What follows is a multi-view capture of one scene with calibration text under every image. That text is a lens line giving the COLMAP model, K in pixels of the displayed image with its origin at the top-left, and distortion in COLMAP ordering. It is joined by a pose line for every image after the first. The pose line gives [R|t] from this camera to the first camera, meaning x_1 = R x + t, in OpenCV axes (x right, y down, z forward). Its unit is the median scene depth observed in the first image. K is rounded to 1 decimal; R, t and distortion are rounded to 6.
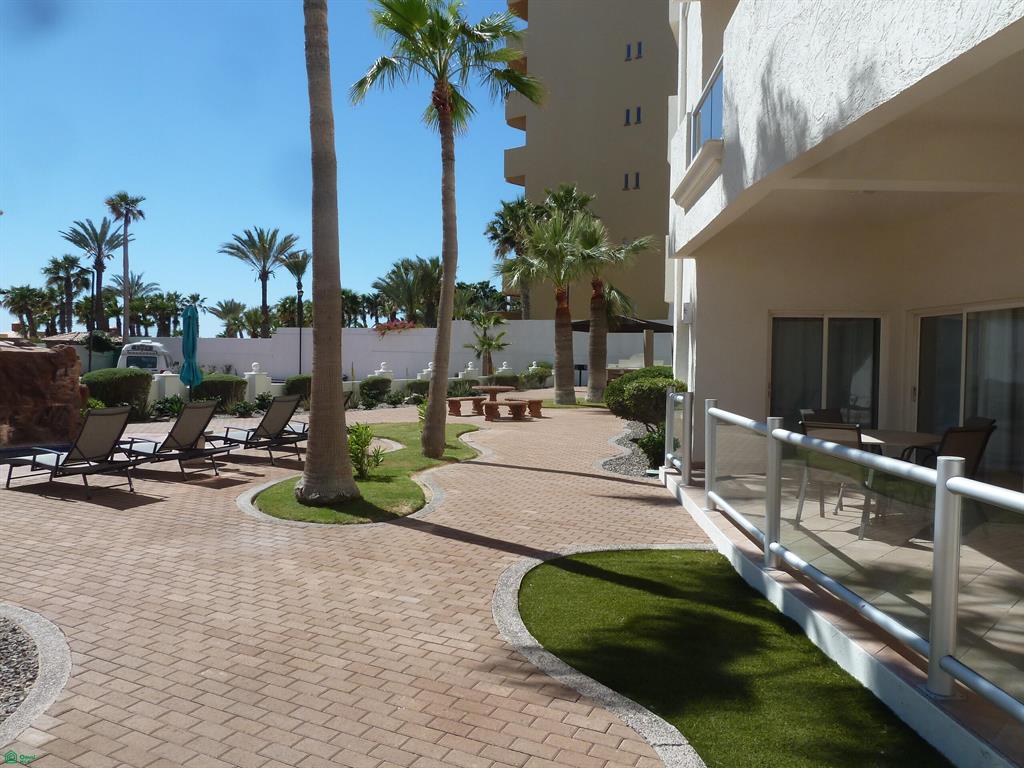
lens RADIAL K [[767.7, 0, 512.0], [0, 767.7, 376.4], [0, 0, 1]] dist [-0.036538, 0.012674]
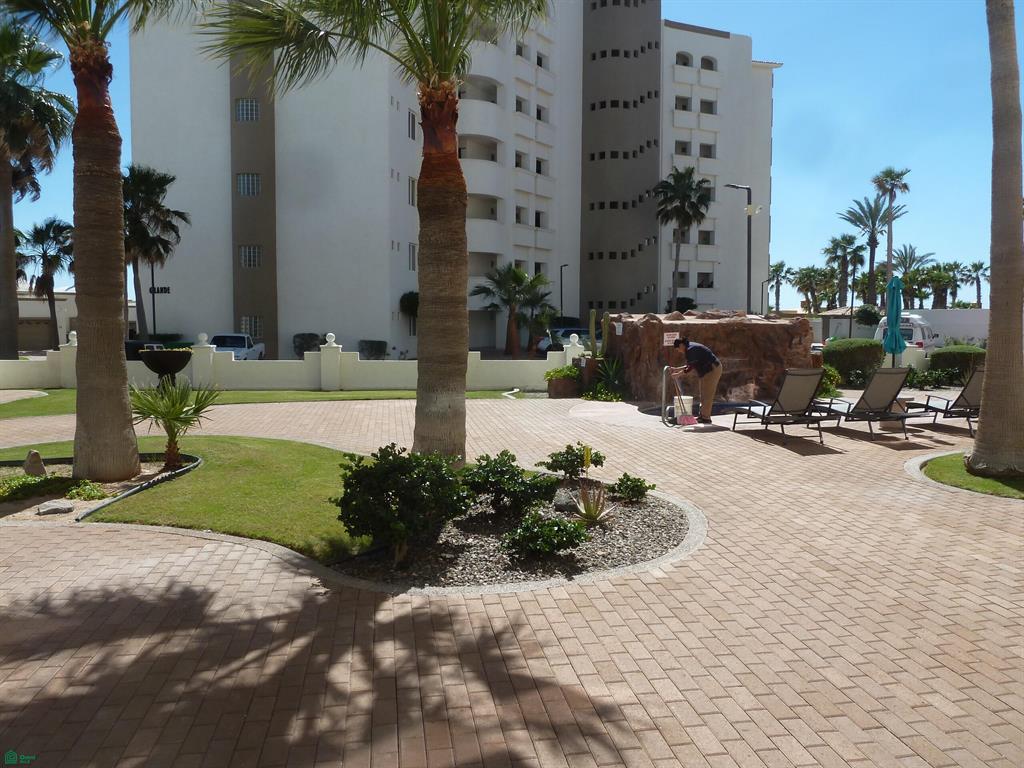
lens RADIAL K [[767.7, 0, 511.4], [0, 767.7, 378.5], [0, 0, 1]] dist [-0.036538, 0.012674]
pose [[0.578783, 0.043619, -0.814314, 0.105763], [-0.013134, 0.998938, 0.044173, 0.005722], [0.815376, -0.014872, 0.578741, -0.029871]]
